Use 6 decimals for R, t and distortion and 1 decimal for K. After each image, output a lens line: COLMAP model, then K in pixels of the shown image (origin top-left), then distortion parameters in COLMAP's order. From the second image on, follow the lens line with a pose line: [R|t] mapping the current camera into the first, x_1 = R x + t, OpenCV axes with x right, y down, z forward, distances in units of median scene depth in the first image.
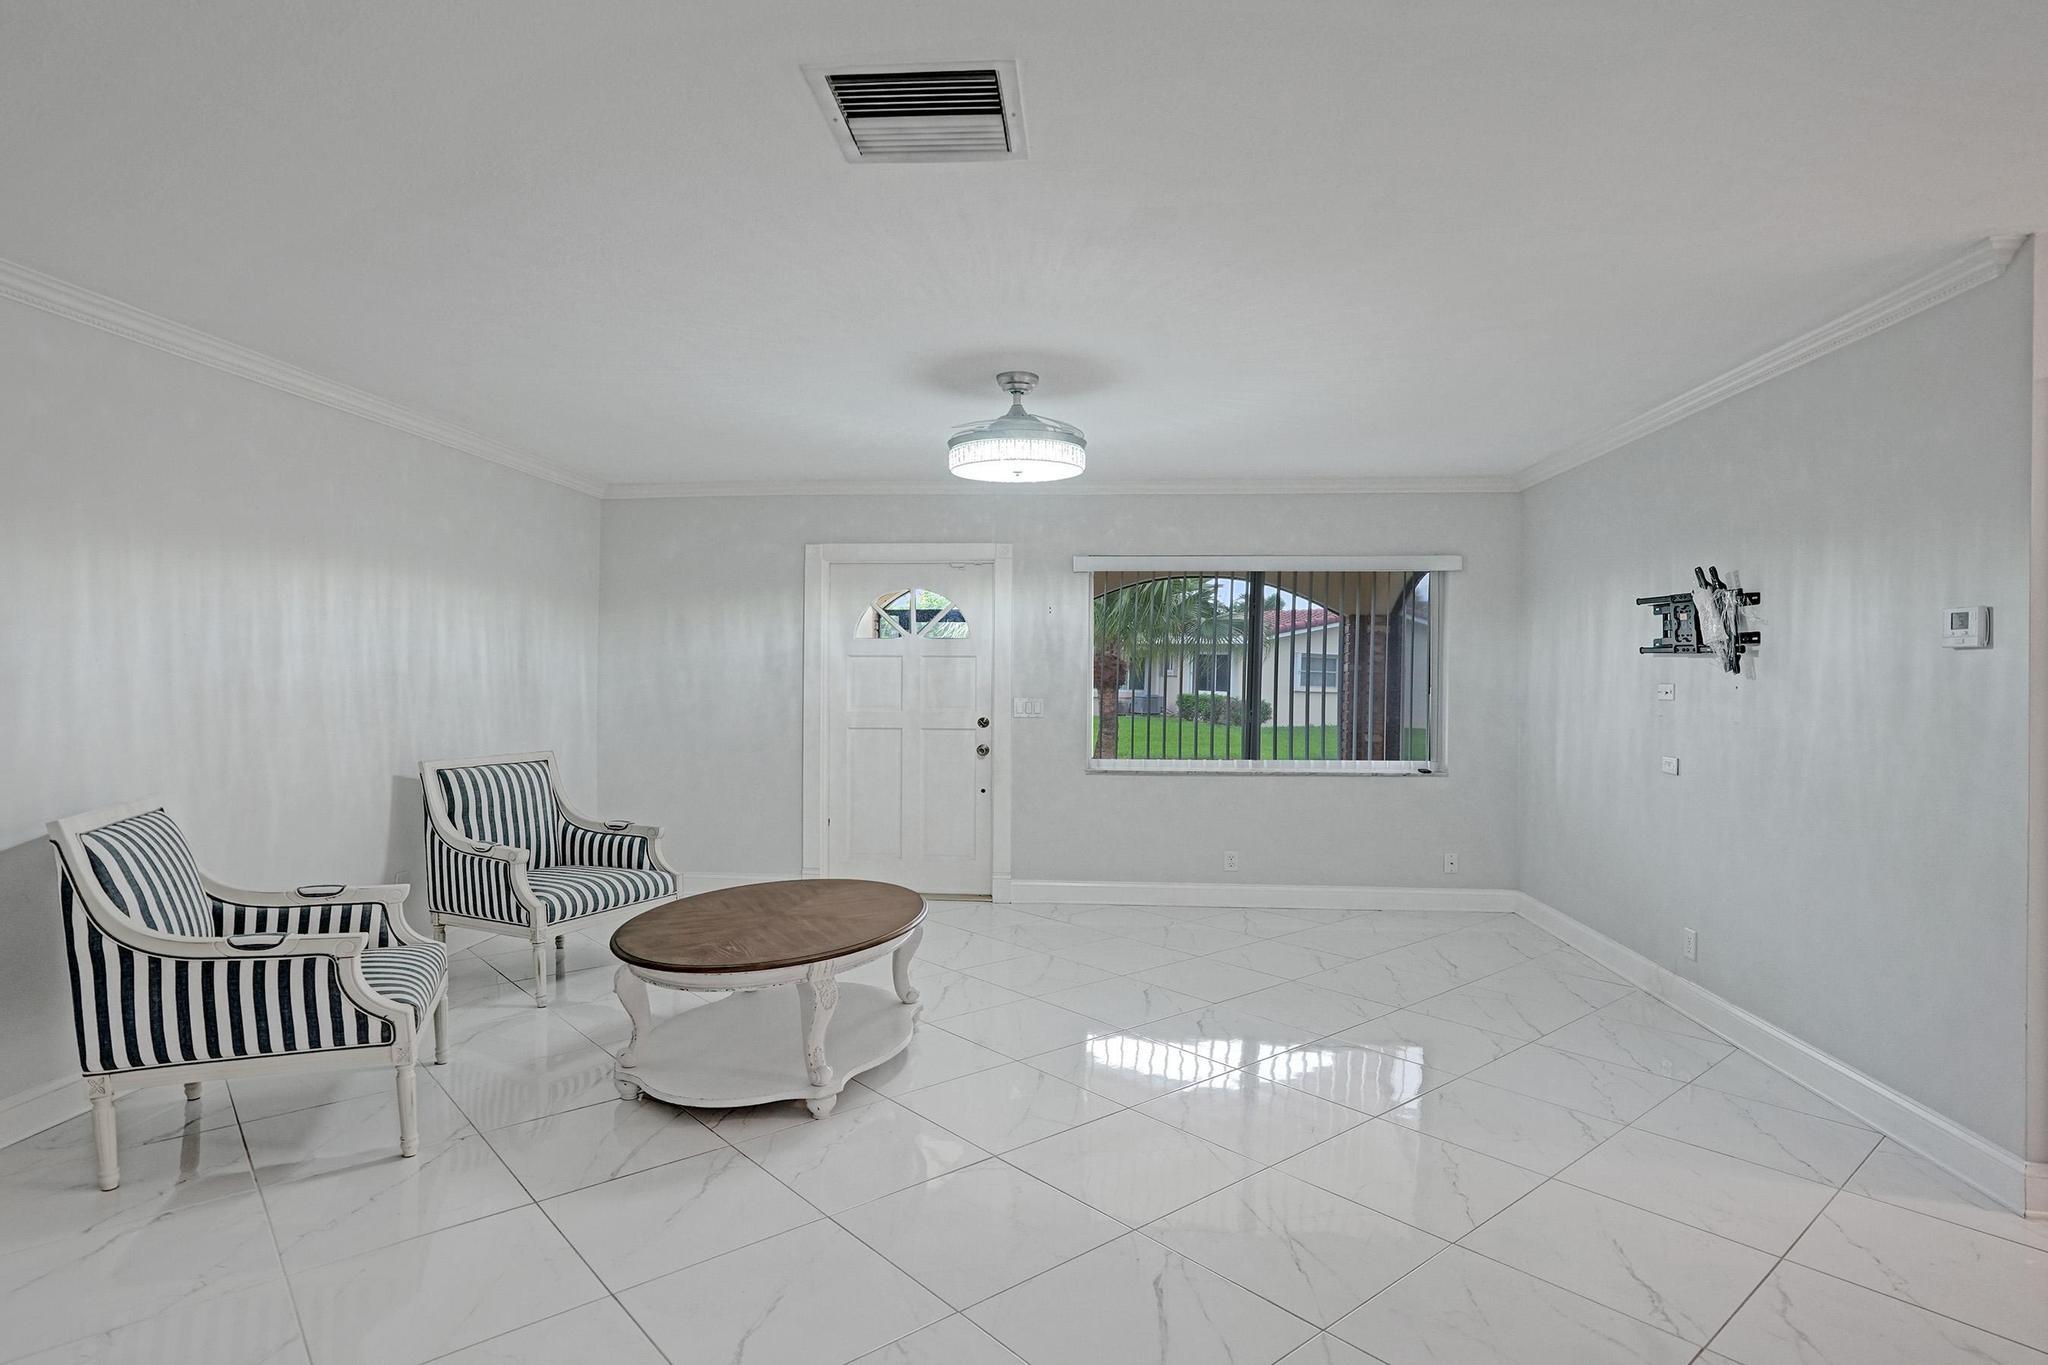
lens RADIAL K [[1132.4, 0, 1043.4], [0, 1132.4, 667.7], [0, 0, 1]] dist [-0.062417, 0.030605]
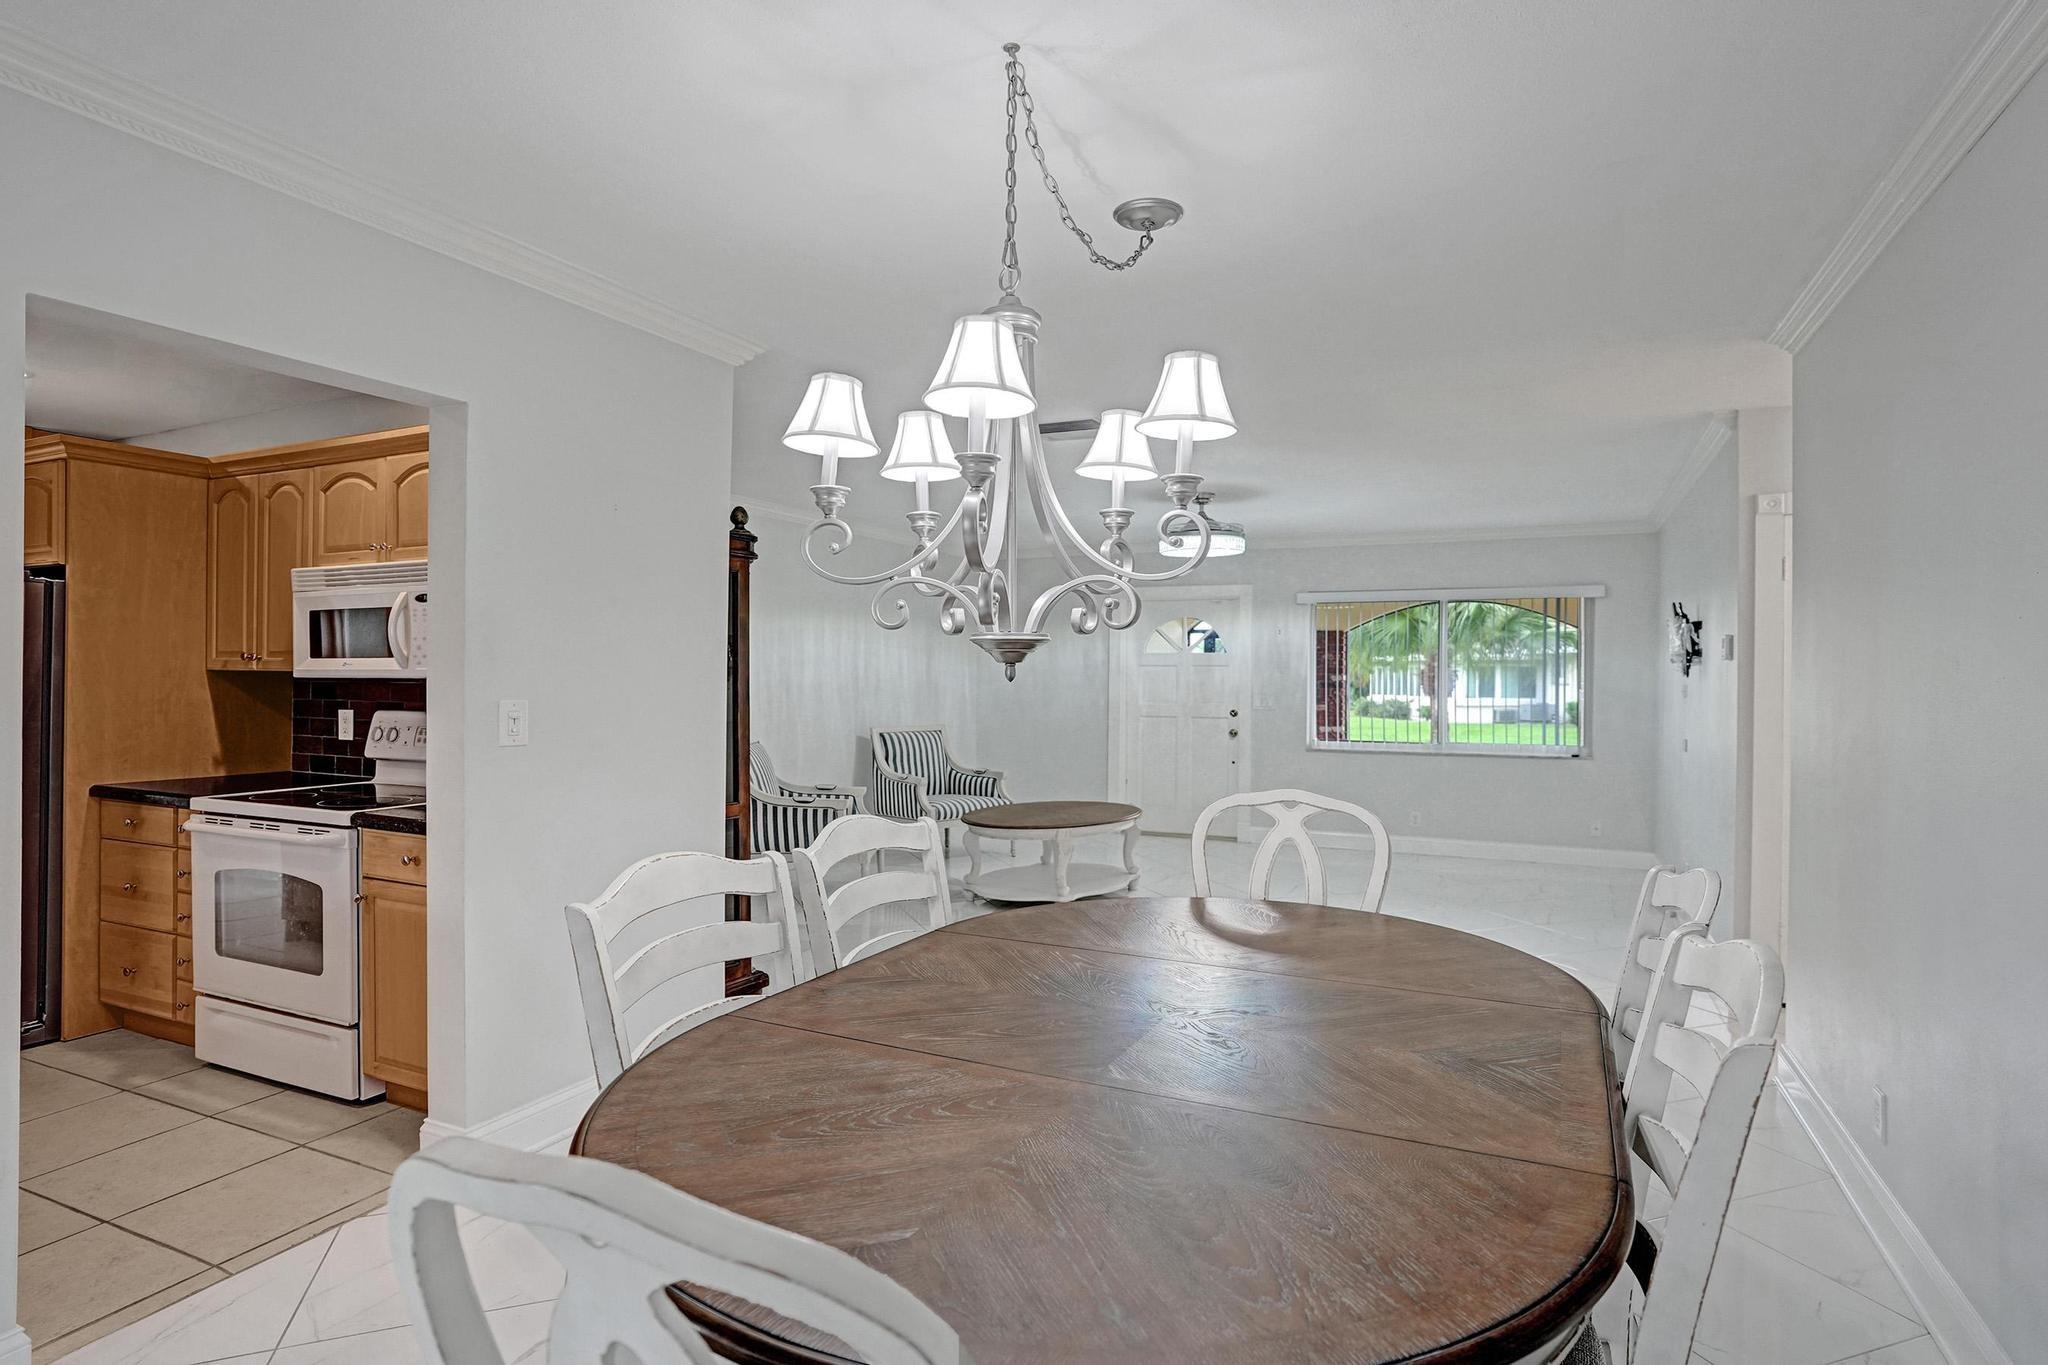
lens RADIAL K [[1084.3, 0, 1024.0], [0, 1084.3, 682.5], [0, 0, 1]] dist [-0.054698, 0.029174]
pose [[0.933612, 0.003270, -0.358271, 0.239580], [-0.000172, 0.999962, 0.008680, -0.001081], [0.358286, -0.008042, 0.933577, -0.438419]]
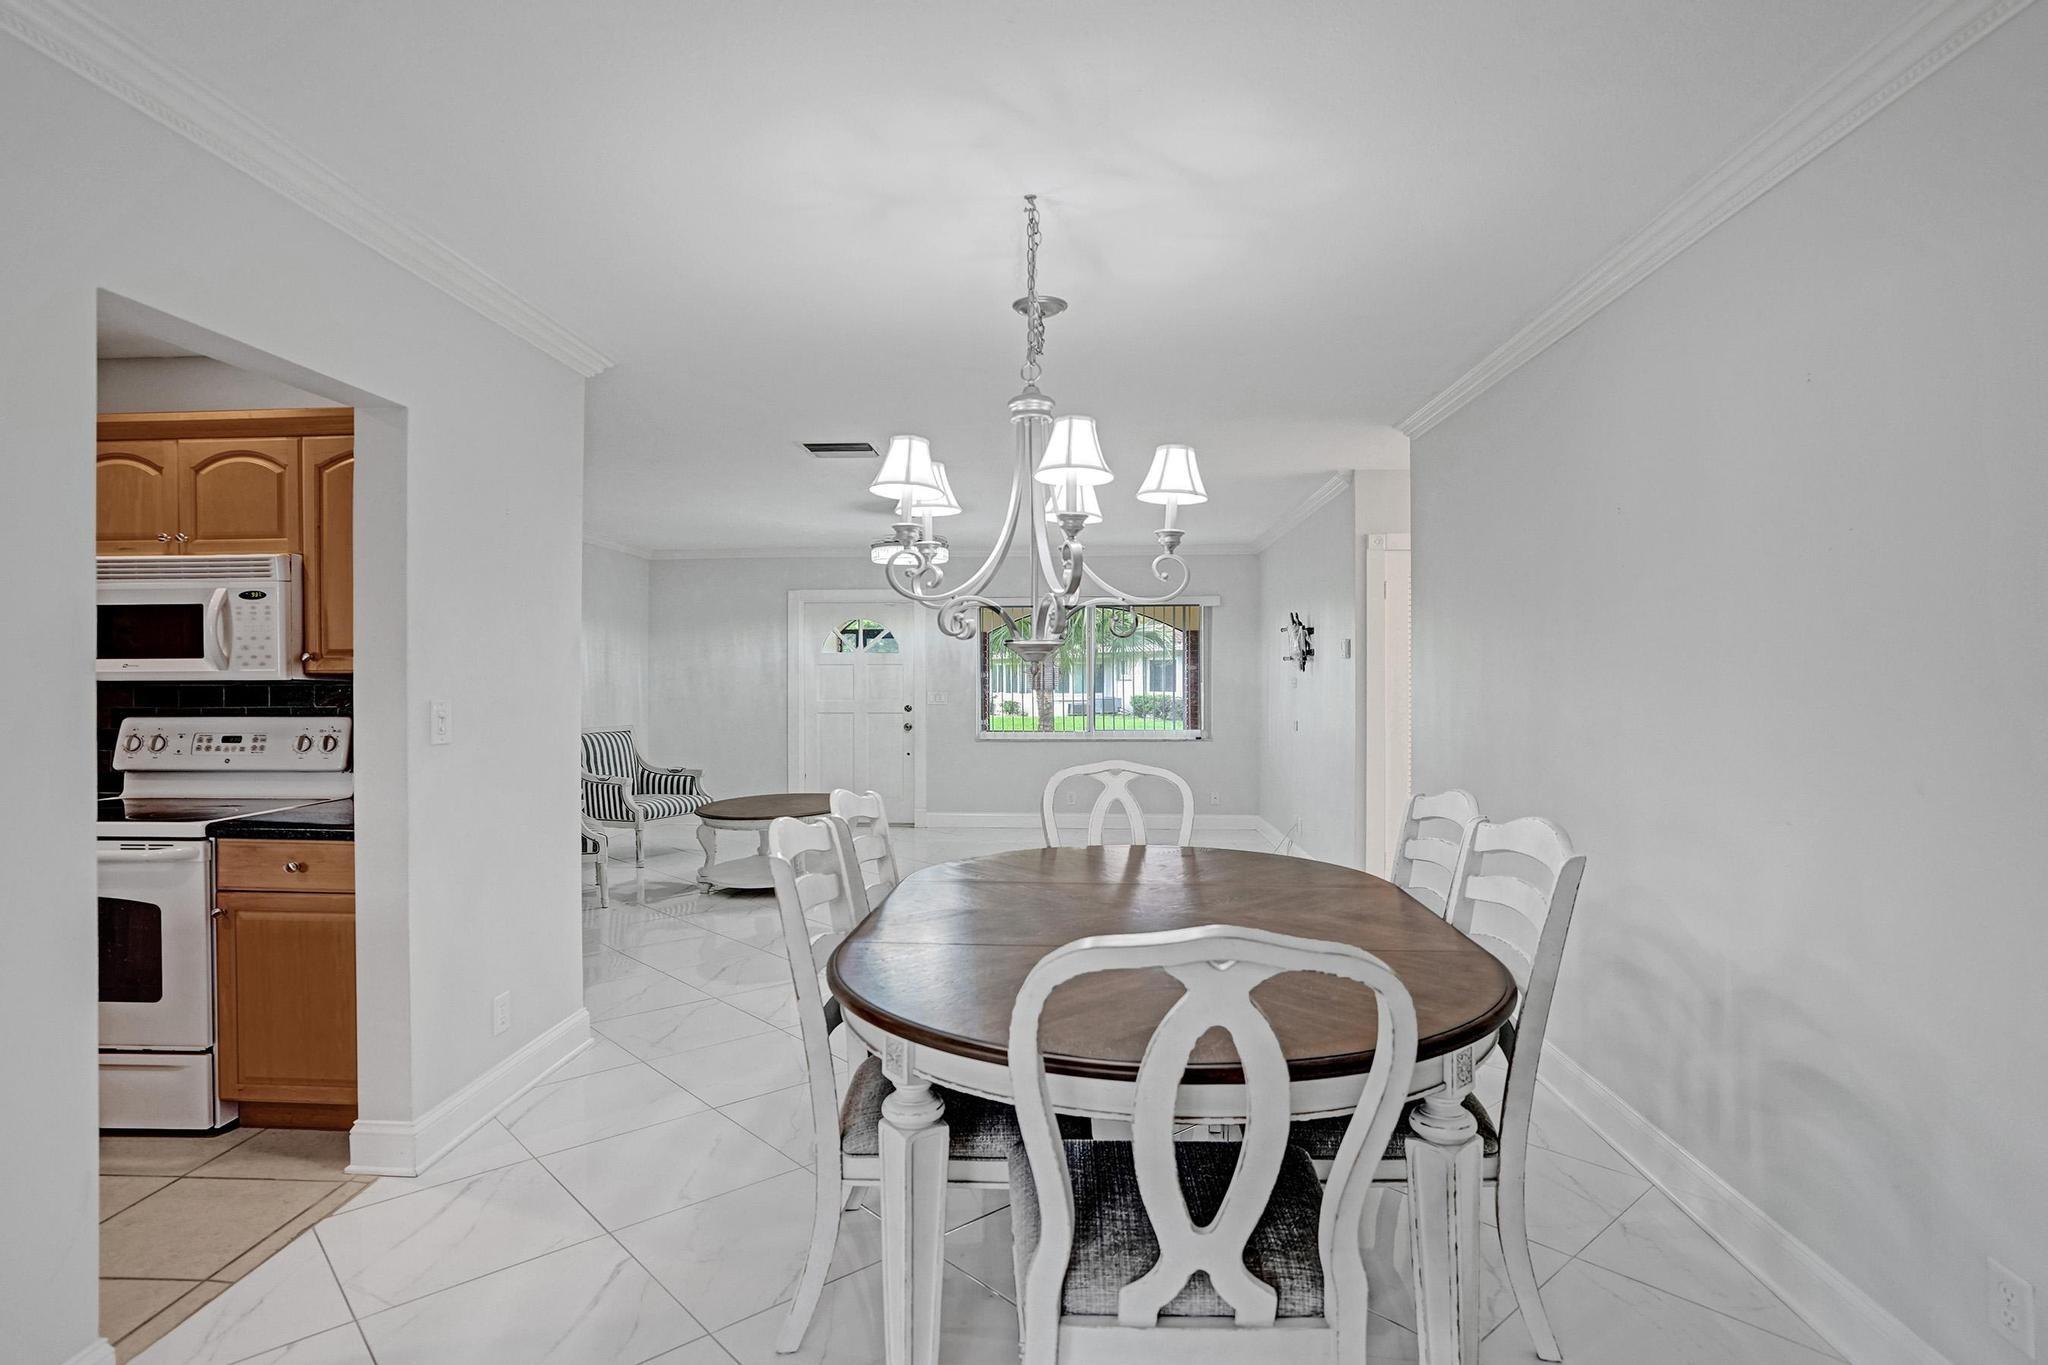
lens RADIAL K [[1084.3, 0, 1024.0], [0, 1084.3, 682.5], [0, 0, 1]] dist [-0.054698, 0.029174]
pose [[0.999891, -0.006351, 0.013342, 0.106908], [0.006208, 0.999923, 0.010768, -0.000442], [-0.013409, -0.010684, 0.999853, -0.572707]]
